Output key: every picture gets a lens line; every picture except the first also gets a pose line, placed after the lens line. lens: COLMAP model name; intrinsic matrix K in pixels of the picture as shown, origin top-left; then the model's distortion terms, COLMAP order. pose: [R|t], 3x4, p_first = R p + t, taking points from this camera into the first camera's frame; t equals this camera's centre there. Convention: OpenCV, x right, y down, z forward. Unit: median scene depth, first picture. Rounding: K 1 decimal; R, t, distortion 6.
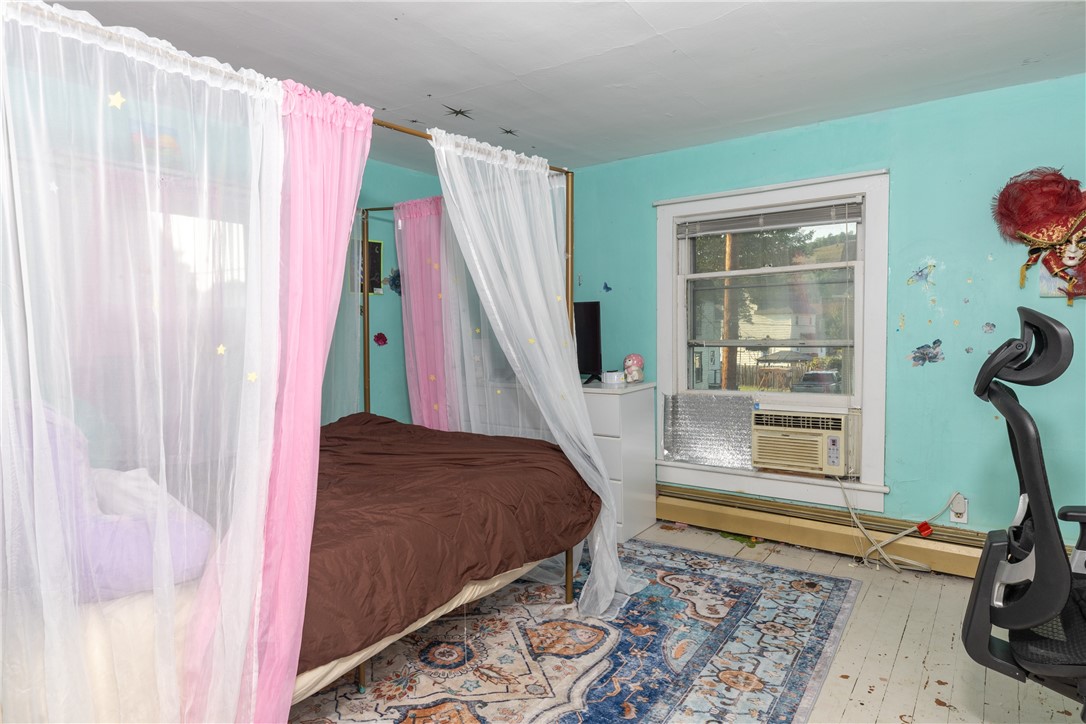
lens RADIAL K [[633.0, 0, 542.5], [0, 633.0, 366.5], [0, 0, 1]] dist [0.002157, 0.000220]
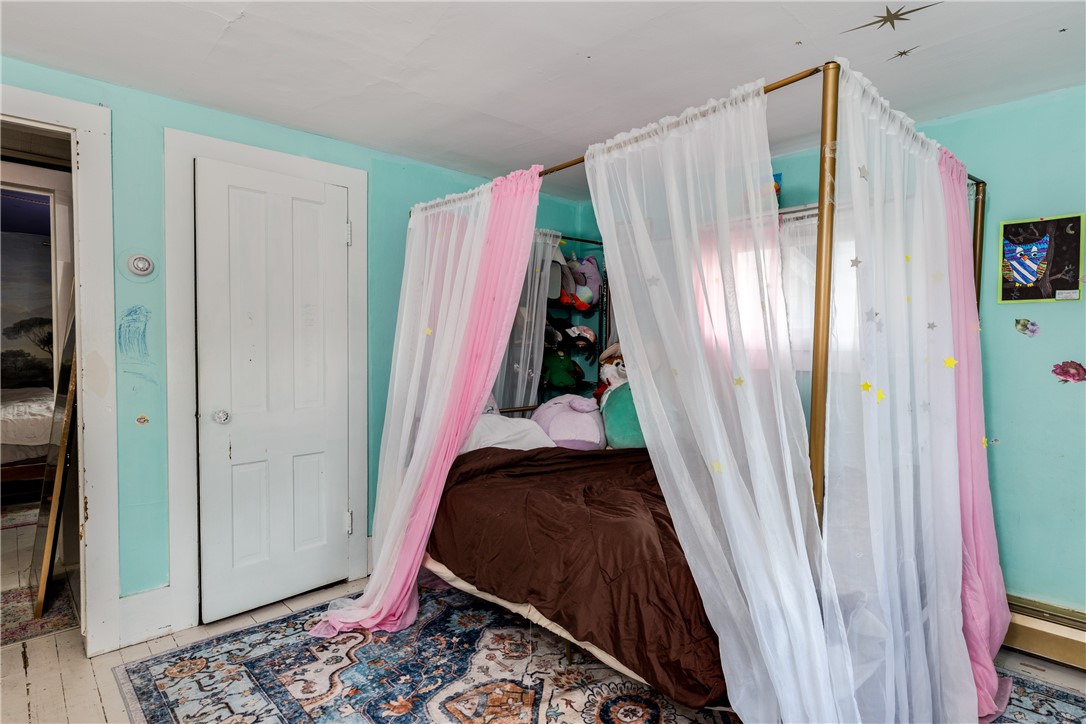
lens RADIAL K [[565.7, 0, 543.0], [0, 565.7, 362.0], [0, 0, 1]] dist [0.000460, 0.000181]
pose [[-0.180933, 0.040594, -0.982657, 0.737468], [-0.074002, 0.995753, 0.054760, -0.086898], [0.980707, 0.082627, -0.177161, 1.138216]]
